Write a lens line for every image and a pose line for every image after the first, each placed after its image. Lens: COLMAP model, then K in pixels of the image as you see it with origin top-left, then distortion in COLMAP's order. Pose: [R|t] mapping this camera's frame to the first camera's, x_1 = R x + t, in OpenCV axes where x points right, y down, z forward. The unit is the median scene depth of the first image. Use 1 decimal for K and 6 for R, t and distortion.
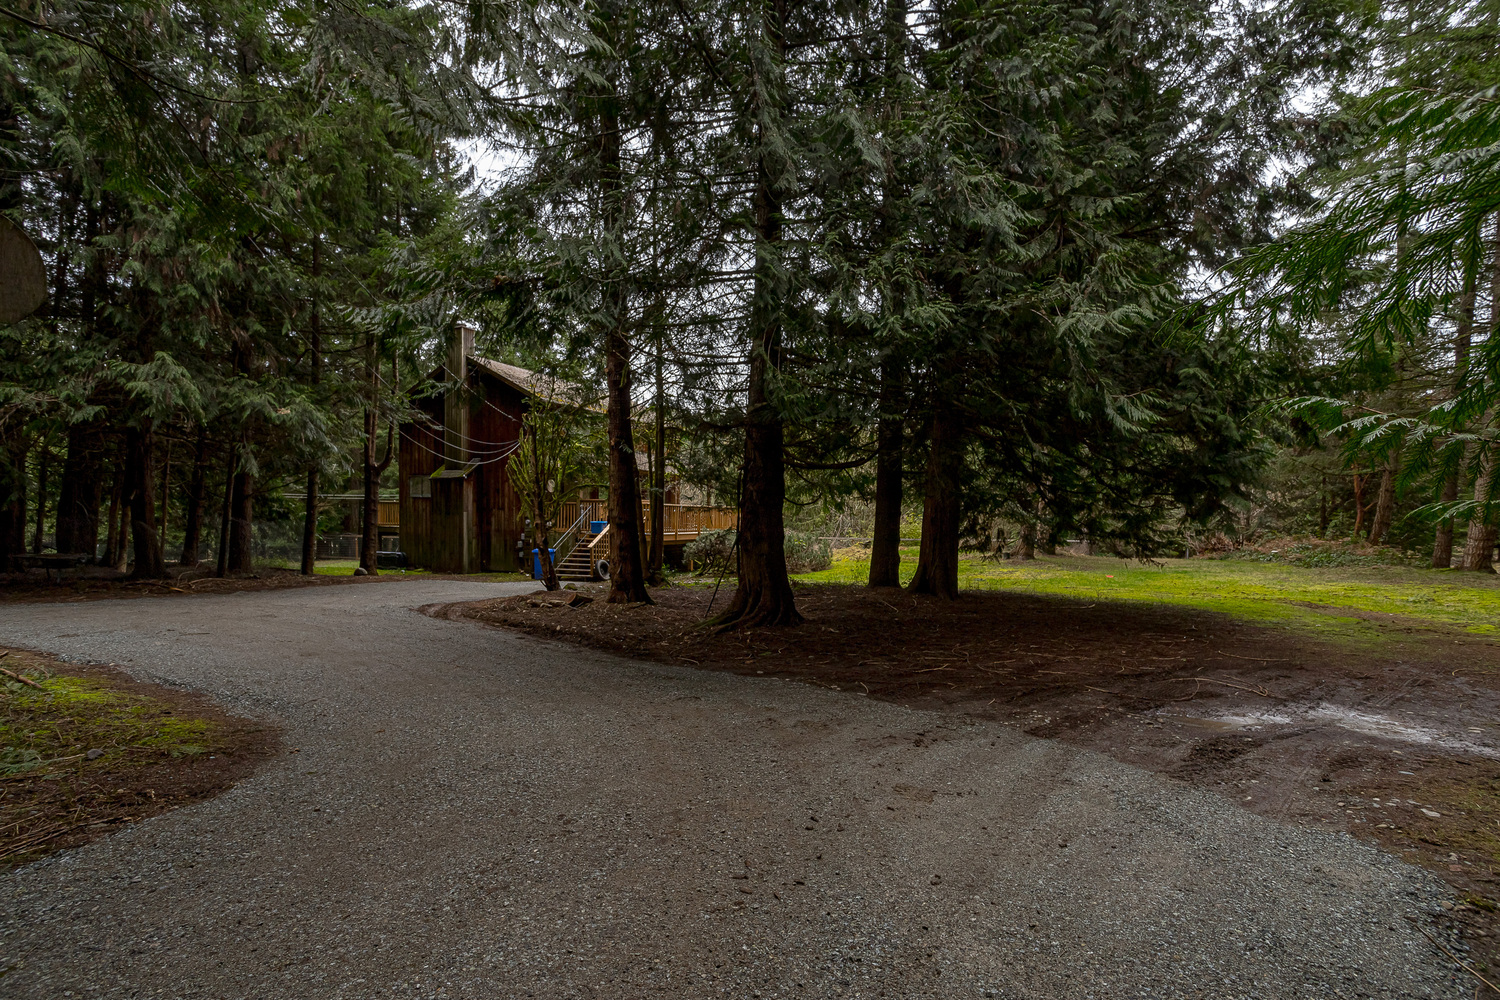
lens RADIAL K [[736.3, 0, 747.7], [0, 736.3, 500.4], [0, 0, 1]] dist [-0.021831, 0.004606]
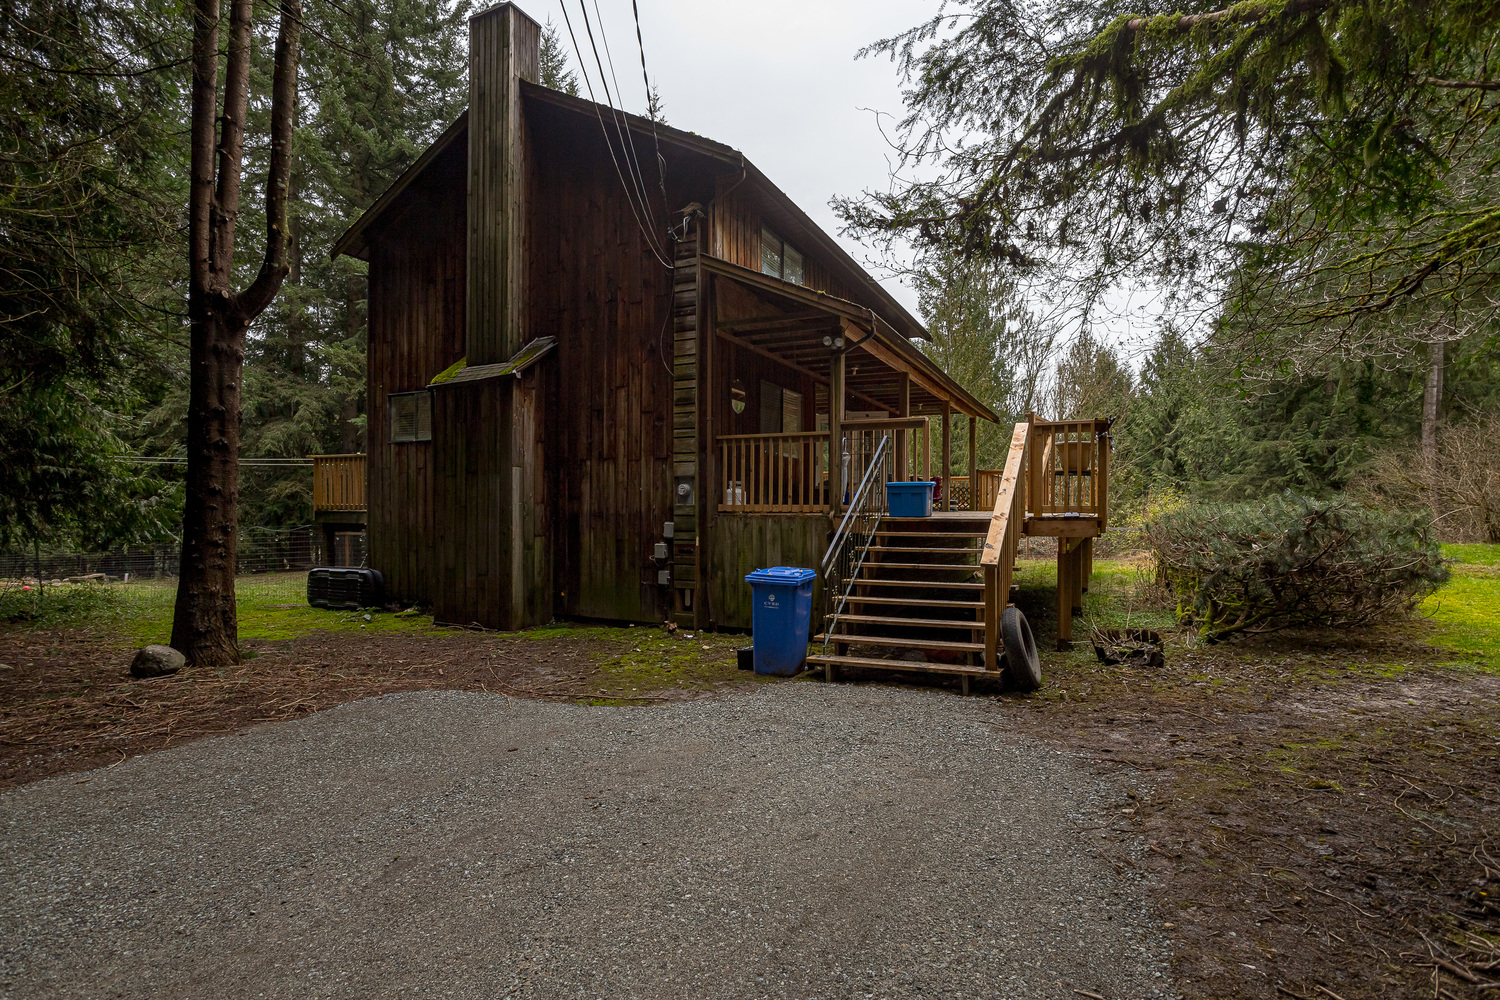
lens RADIAL K [[736.3, 0, 746.5], [0, 736.3, 498.1], [0, 0, 1]] dist [-0.021831, 0.004606]
pose [[0.998805, -0.001289, -0.048864, -0.242949], [0.000747, 0.999938, -0.011094, 0.036240], [0.048875, 0.011044, 0.998744, 0.614478]]
